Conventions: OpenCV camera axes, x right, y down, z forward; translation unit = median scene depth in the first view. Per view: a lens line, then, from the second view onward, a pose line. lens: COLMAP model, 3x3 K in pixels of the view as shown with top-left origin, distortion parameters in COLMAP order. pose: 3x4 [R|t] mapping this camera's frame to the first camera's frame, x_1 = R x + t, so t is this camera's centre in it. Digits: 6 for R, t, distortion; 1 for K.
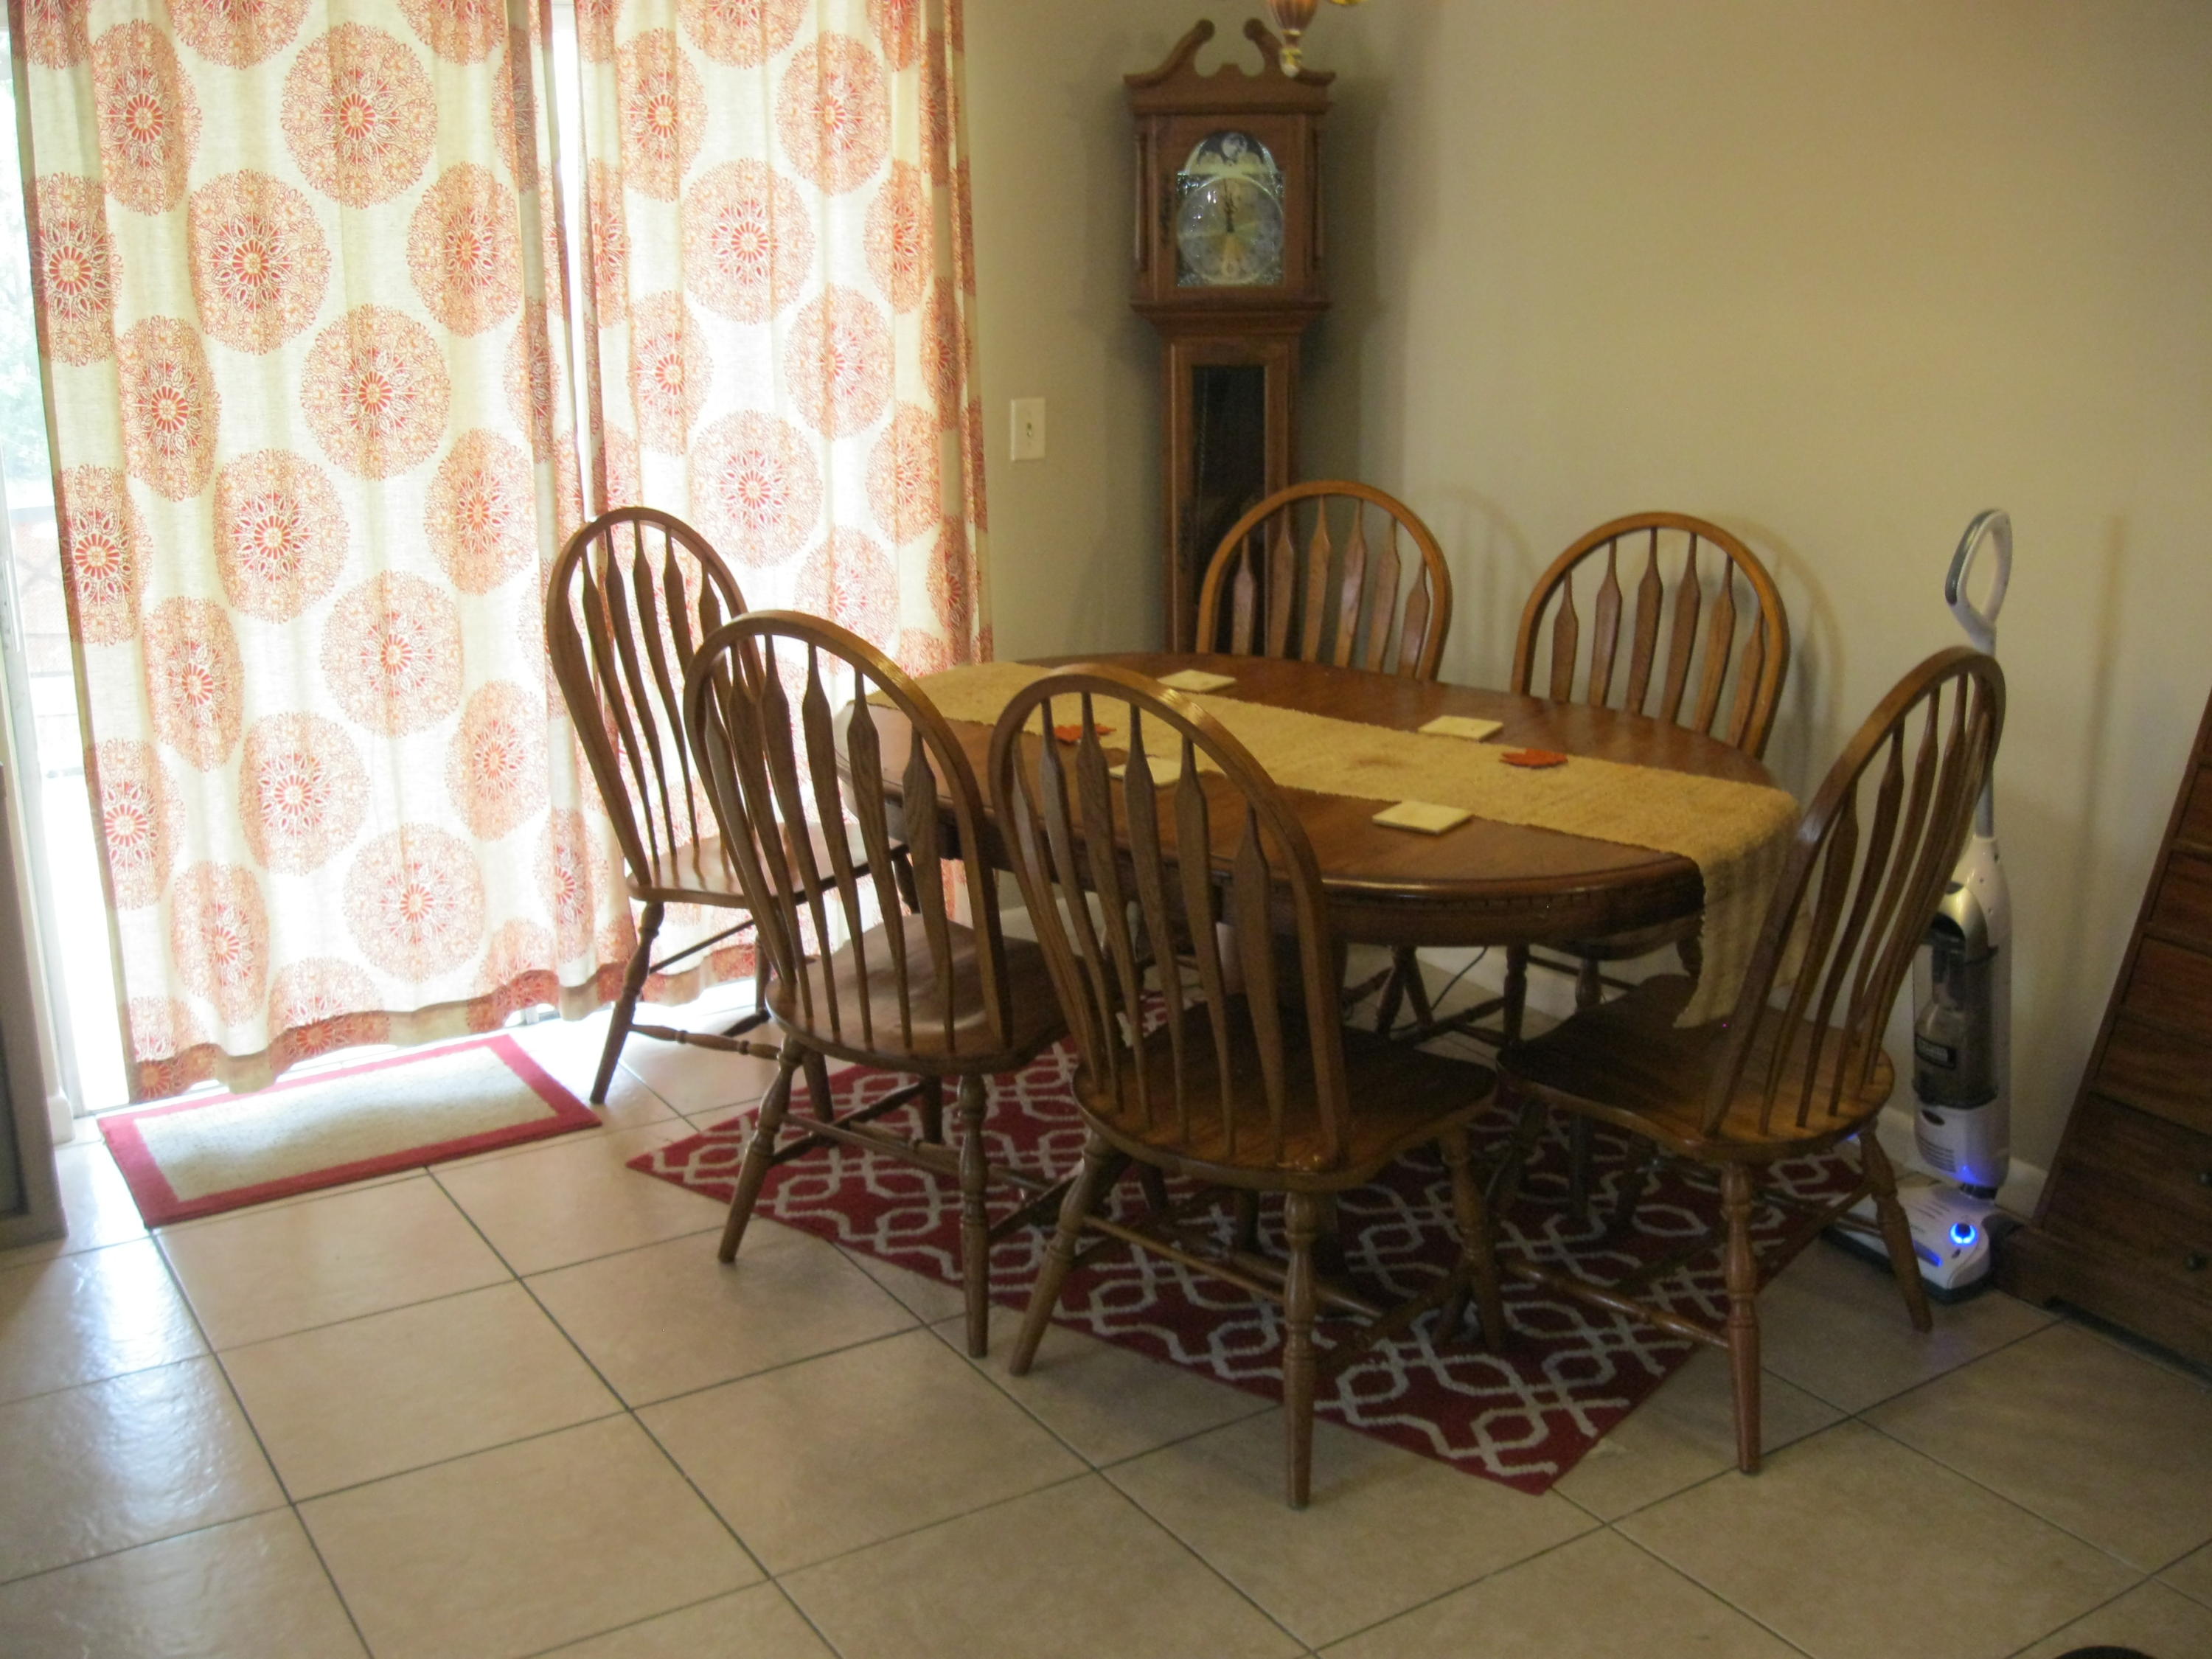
lens RADIAL K [[2270.0, 0, 1104.9], [0, 2270.0, 816.5], [0, 0, 1]] dist [-0.103678, 0.000000]
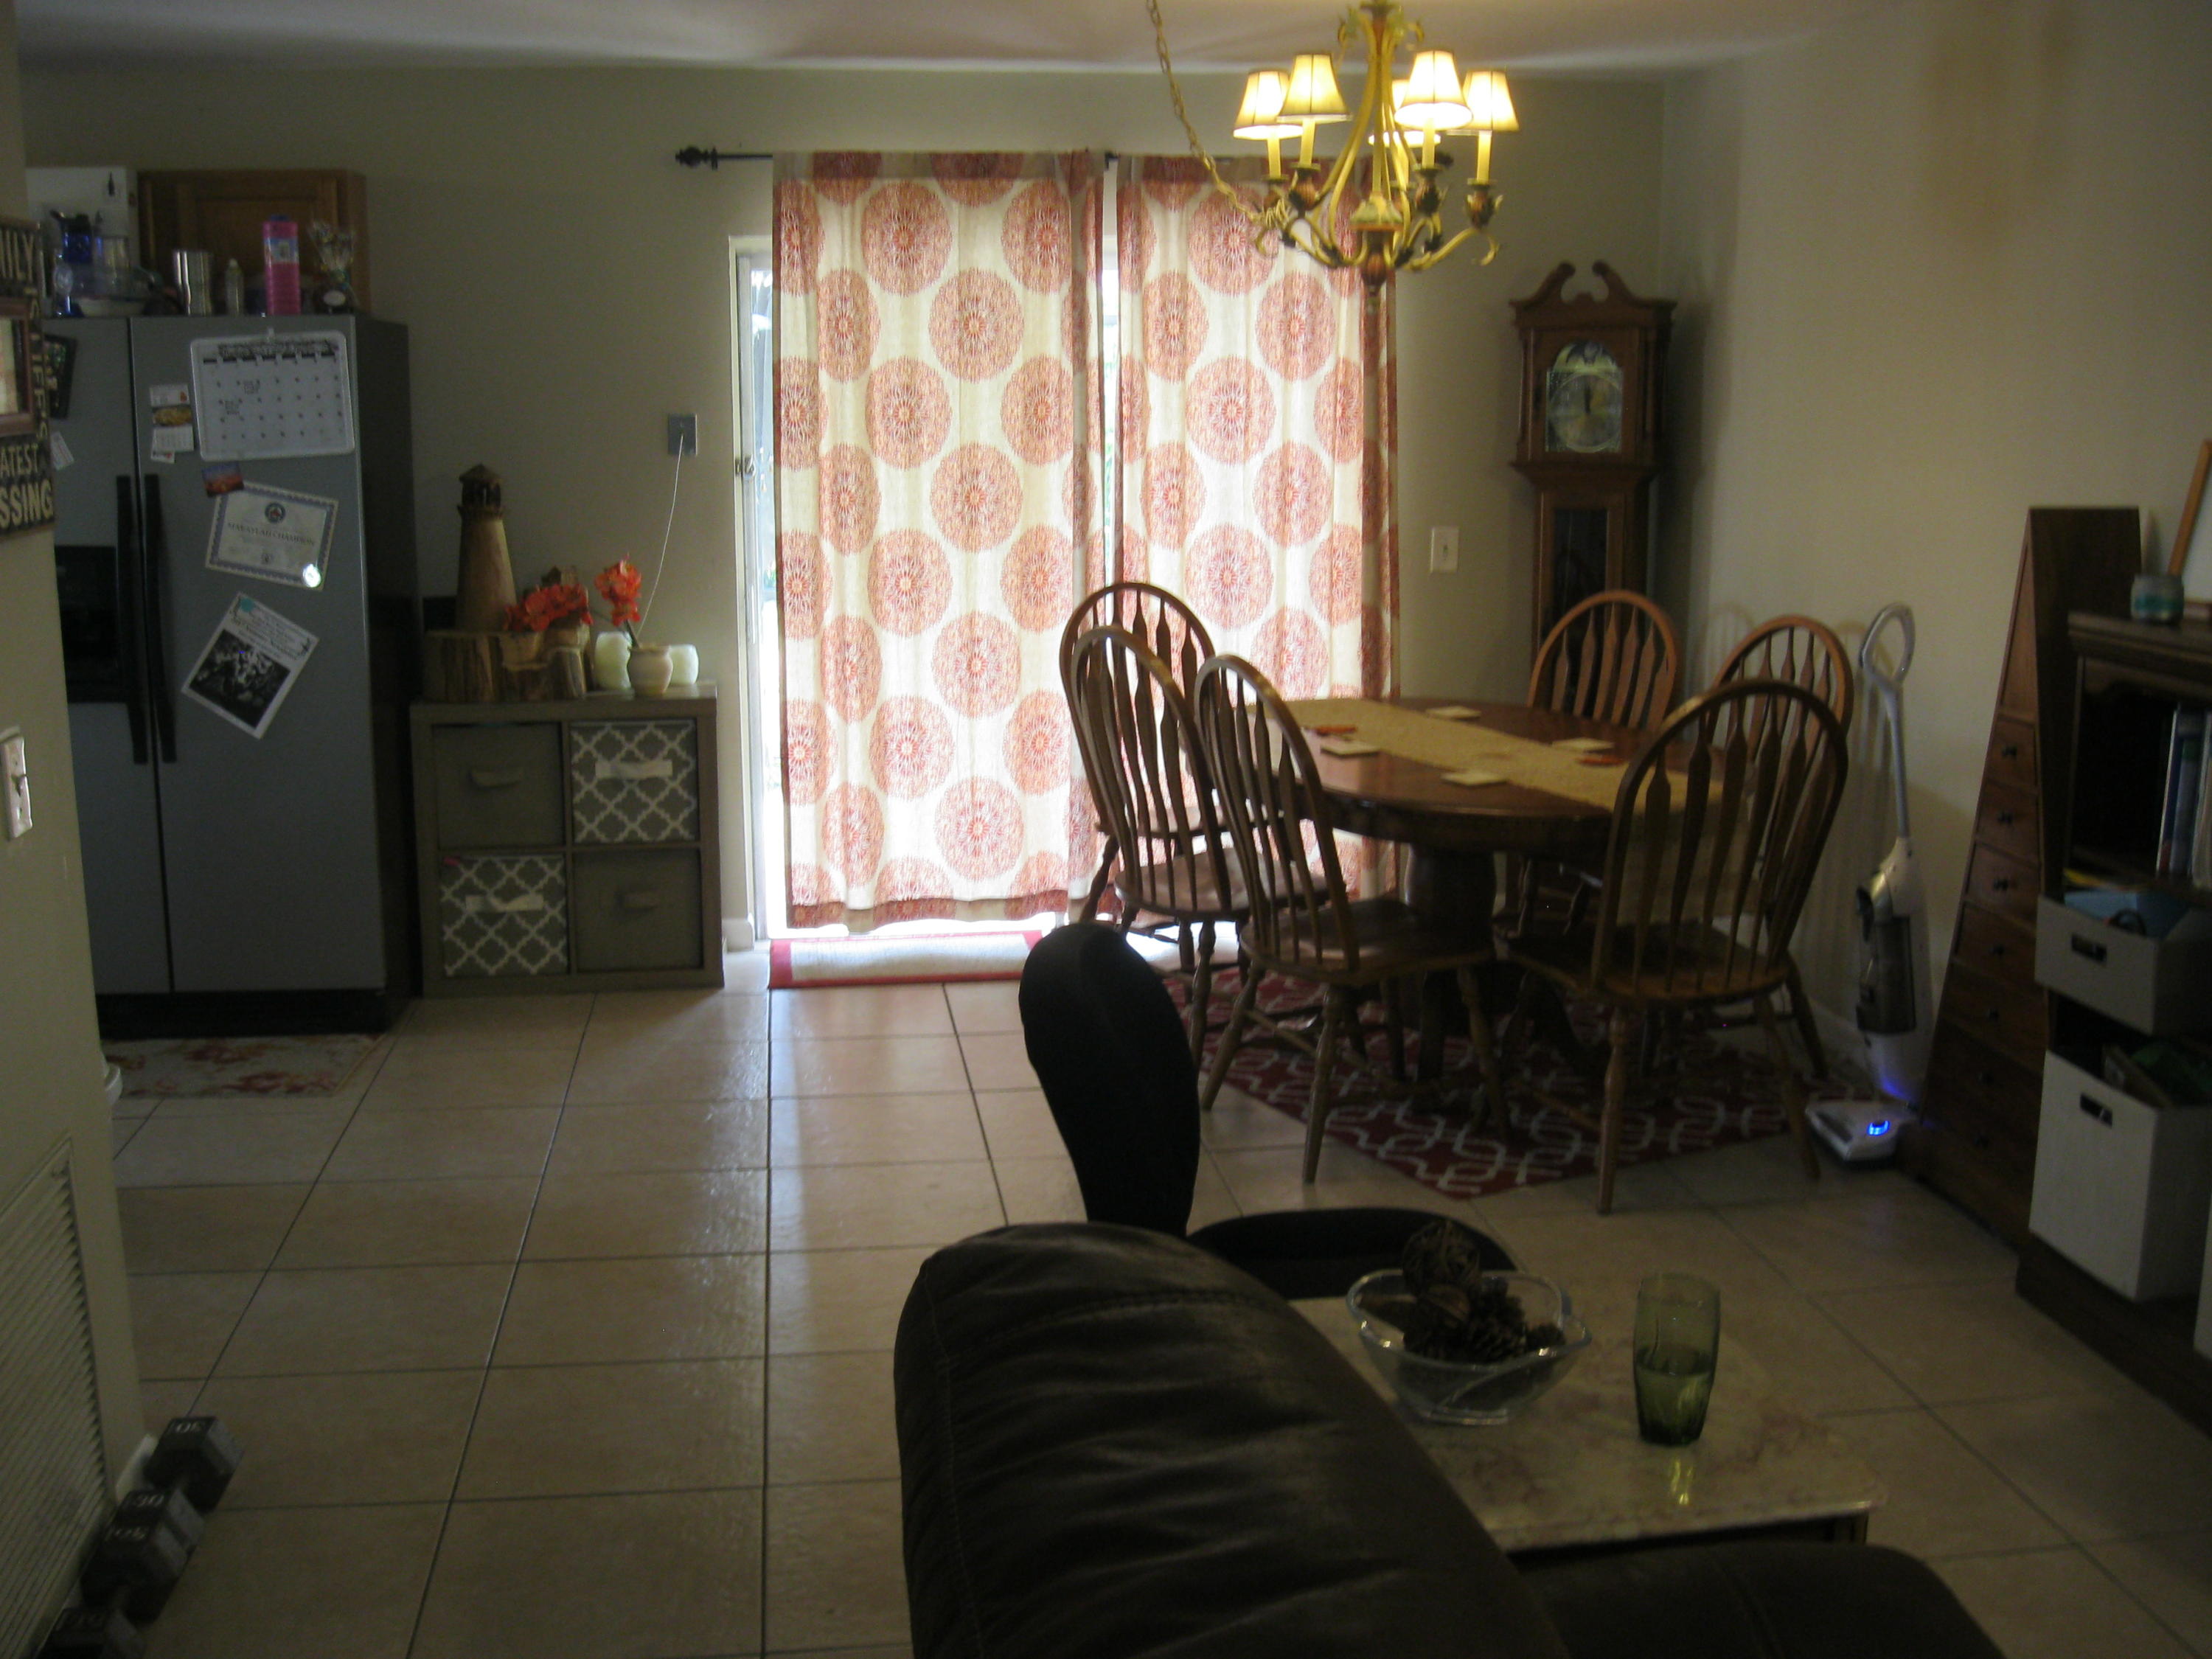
lens RADIAL K [[2270.0, 0, 1106.5], [0, 2270.0, 834.2], [0, 0, 1]] dist [-0.103678, 0.000000]
pose [[0.912857, 0.090908, -0.398031, 0.409343], [-0.117342, 0.992181, -0.042507, 0.102281], [0.391054, 0.085508, 0.916387, -0.405594]]
